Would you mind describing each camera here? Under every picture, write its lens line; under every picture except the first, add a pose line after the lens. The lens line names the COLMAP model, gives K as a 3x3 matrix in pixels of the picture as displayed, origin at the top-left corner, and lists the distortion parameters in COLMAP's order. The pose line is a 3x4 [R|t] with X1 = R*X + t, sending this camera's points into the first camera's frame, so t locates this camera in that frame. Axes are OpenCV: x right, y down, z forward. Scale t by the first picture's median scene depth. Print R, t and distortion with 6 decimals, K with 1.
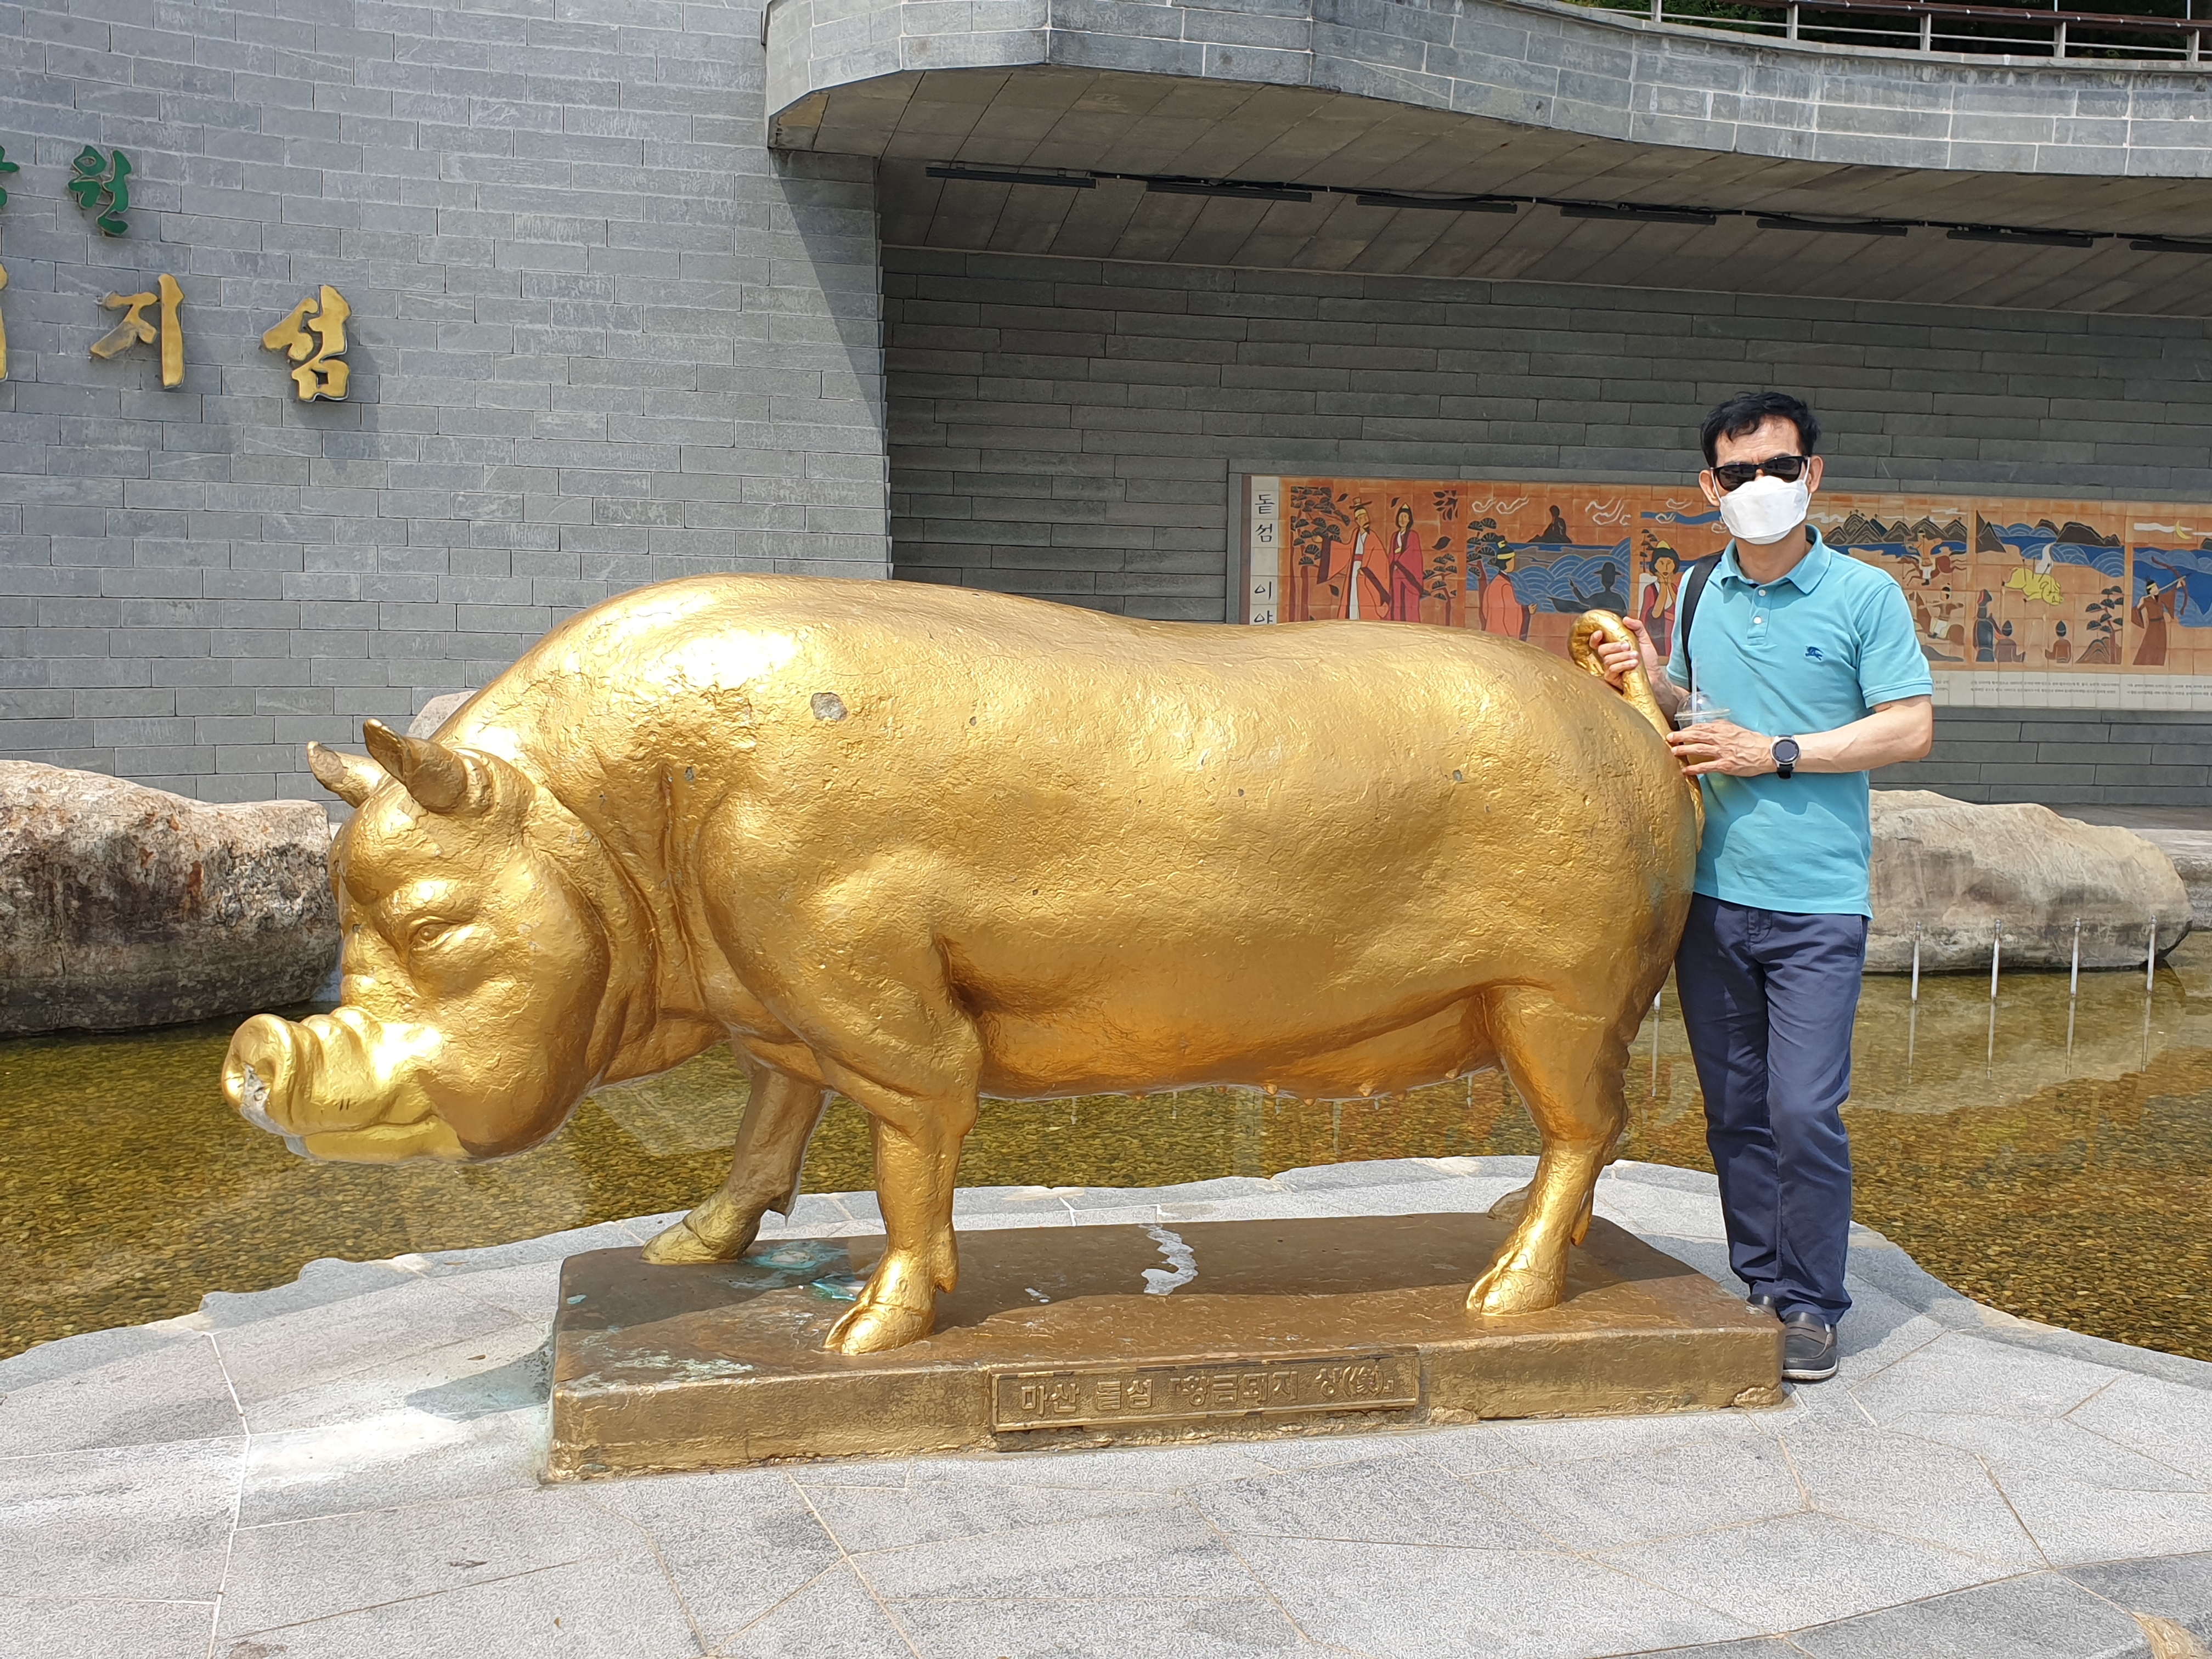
lens RADIAL K [[2228.0, 0, 1090.4], [0, 2228.0, 796.4], [0, 0, 1]] dist [-0.004237, 0.000000]
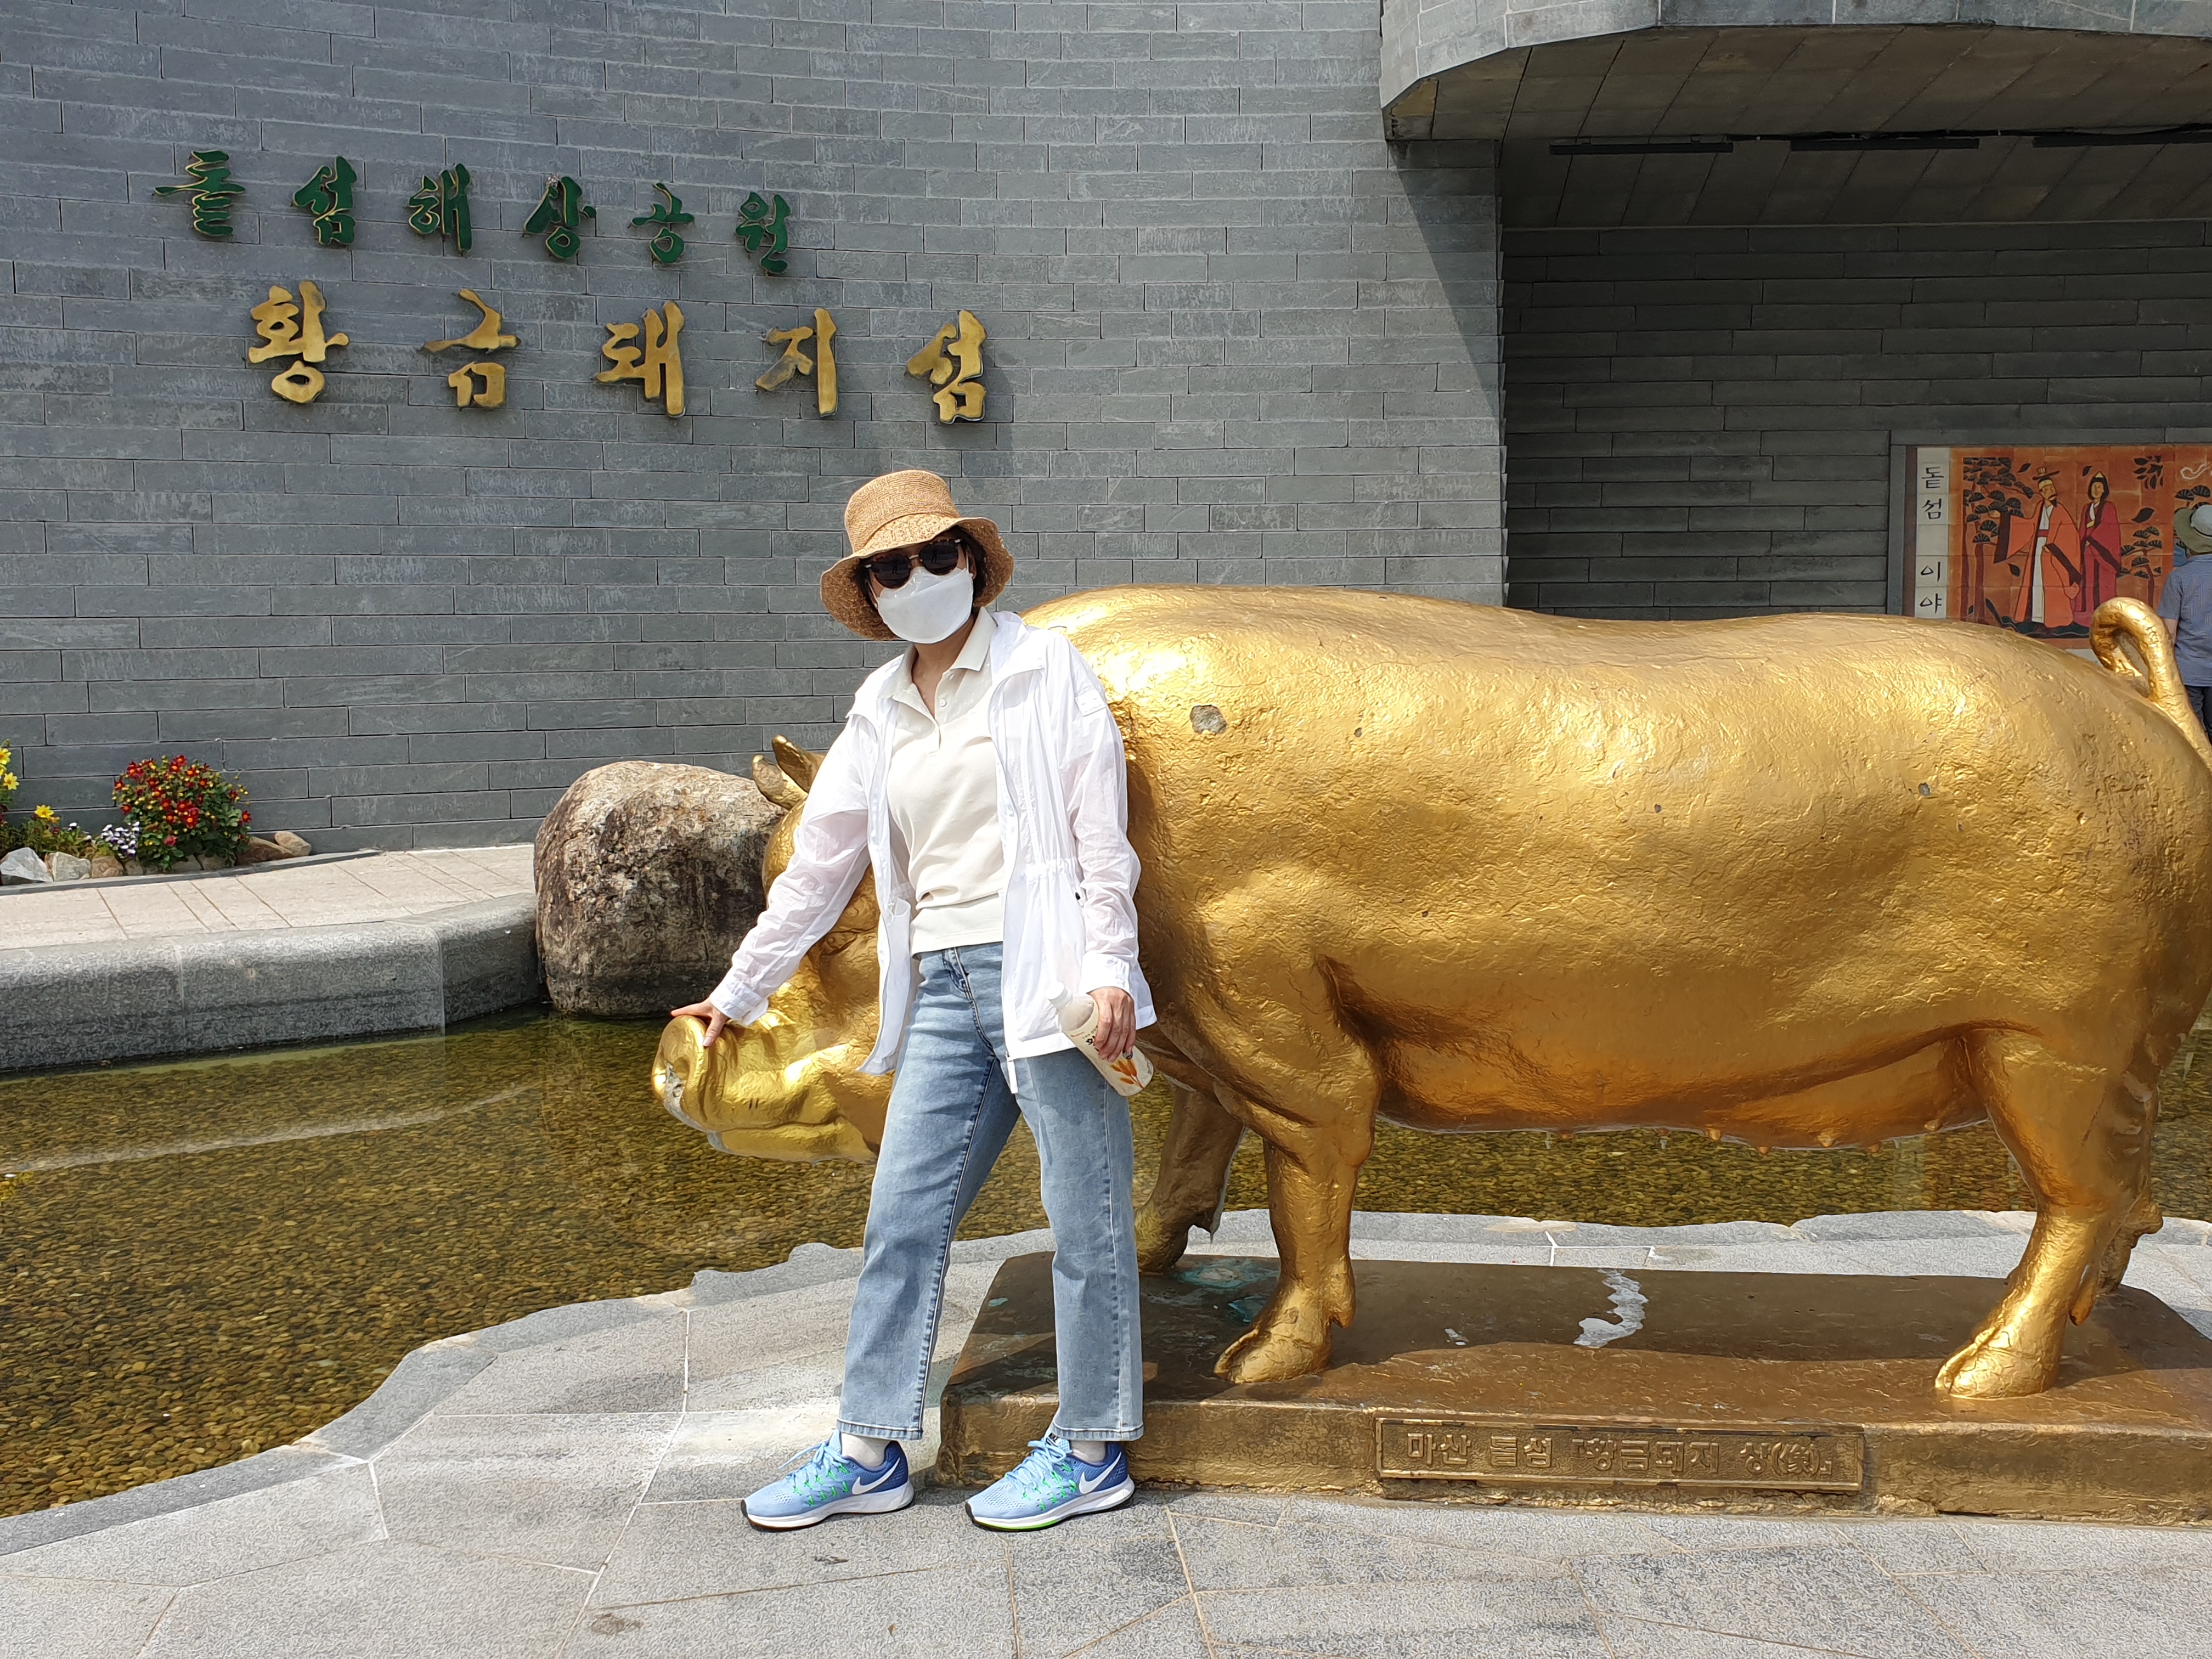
lens RADIAL K [[2228.0, 0, 1093.0], [0, 2228.0, 818.5], [0, 0, 1]] dist [-0.004237, 0.000000]
pose [[0.952006, 0.004902, -0.306041, 0.084928], [-0.000977, 0.999915, 0.012976, -0.006203], [0.306079, -0.012054, 0.951930, 0.036340]]
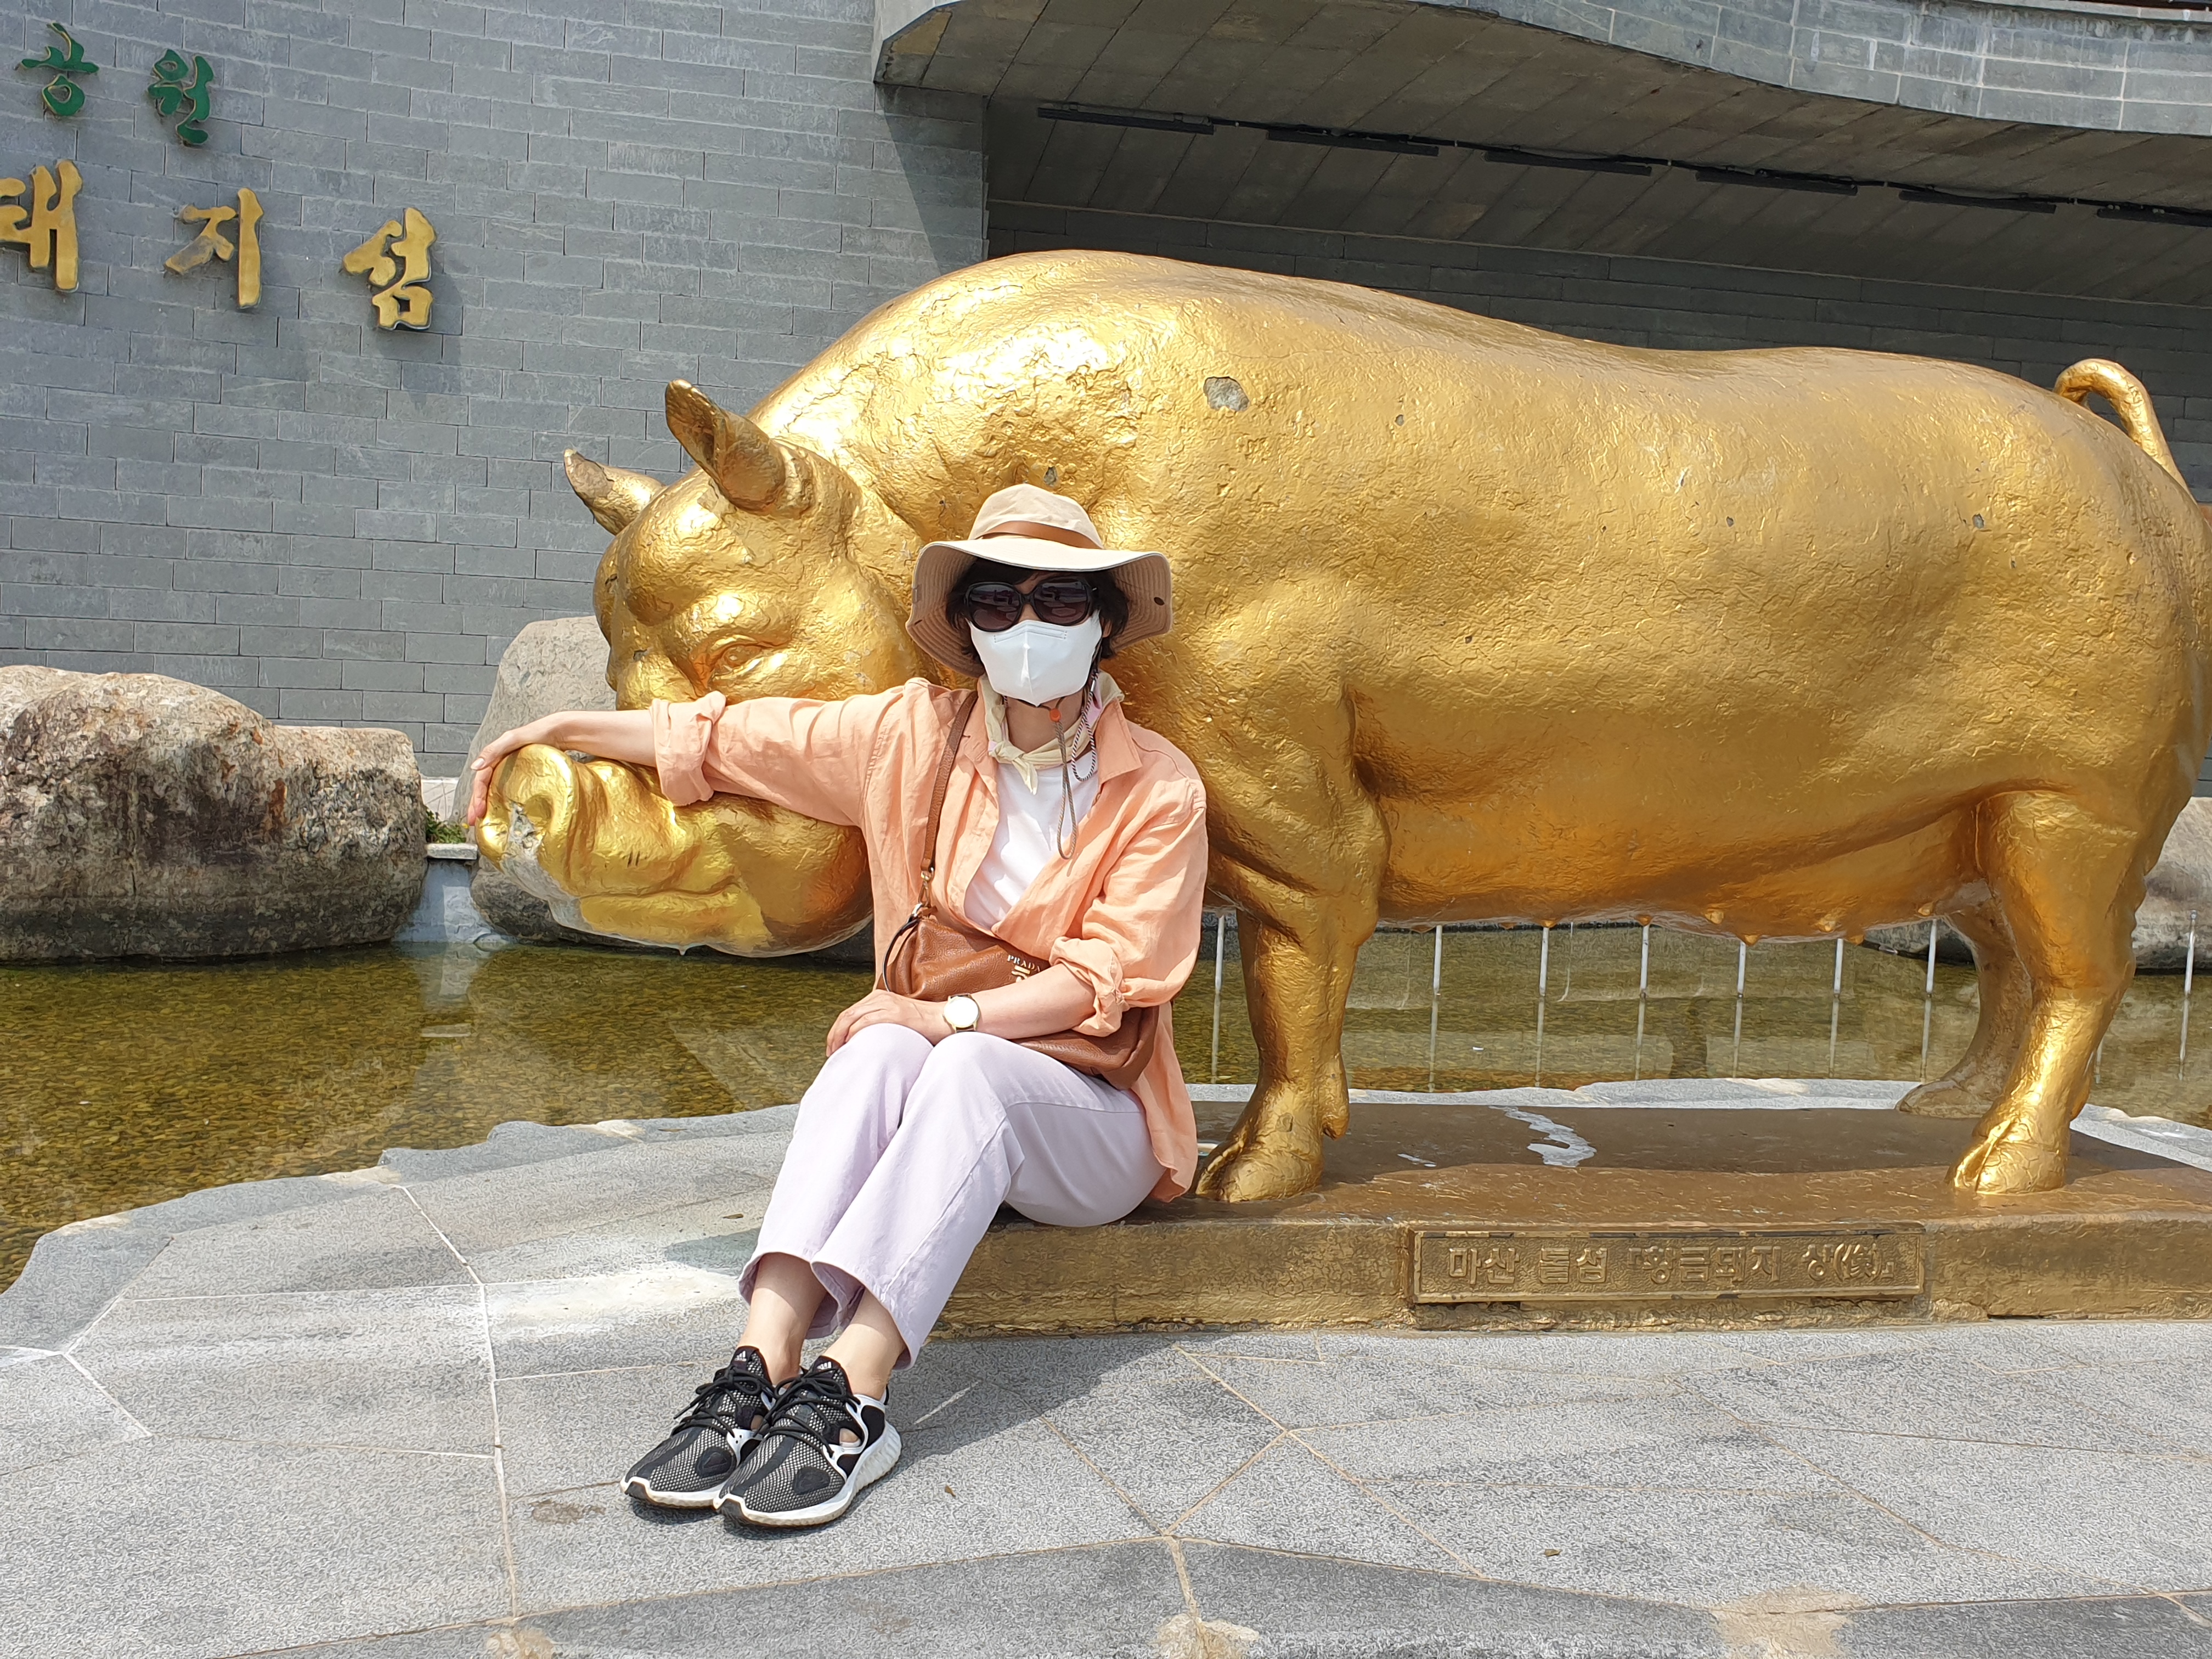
lens RADIAL K [[2228.0, 0, 1064.4], [0, 2228.0, 806.5], [0, 0, 1]] dist [-0.004237, 0.000000]
pose [[0.999597, 0.026270, -0.010767, -0.107291], [-0.026460, 0.999490, -0.017871, 0.080896], [0.010292, 0.018149, 0.999782, 0.127570]]
